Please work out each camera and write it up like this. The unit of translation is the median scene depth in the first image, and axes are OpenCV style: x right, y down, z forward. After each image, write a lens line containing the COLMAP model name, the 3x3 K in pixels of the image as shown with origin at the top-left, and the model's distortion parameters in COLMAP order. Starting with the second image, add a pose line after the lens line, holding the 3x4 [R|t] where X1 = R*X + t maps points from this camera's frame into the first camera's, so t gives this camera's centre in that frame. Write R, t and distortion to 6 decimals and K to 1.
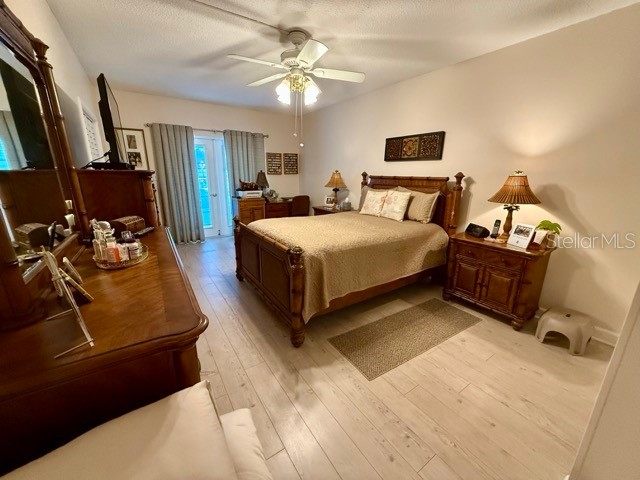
lens RADIAL K [[253.3, 0, 316.9], [0, 253.3, 238.8], [0, 0, 1]] dist [0.000800, -0.000580]
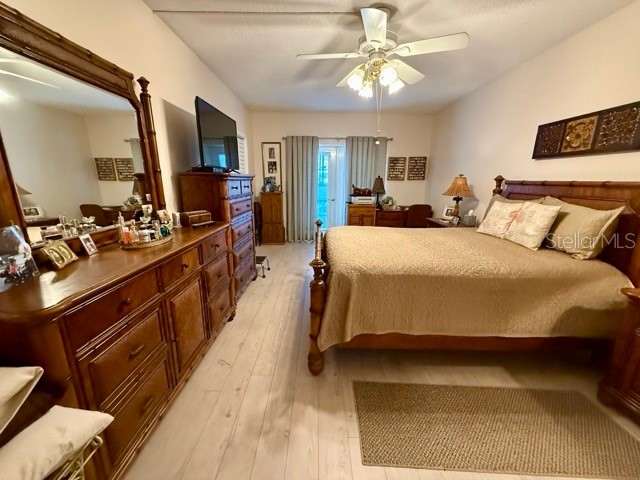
lens RADIAL K [[253.3, 0, 318.6], [0, 253.3, 239.1], [0, 0, 1]] dist [0.000800, -0.000580]
pose [[0.830919, 0.125984, -0.541943, 0.219082], [-0.141798, 0.989814, 0.012691, -0.026254], [0.538022, 0.066301, 0.840320, 0.161880]]
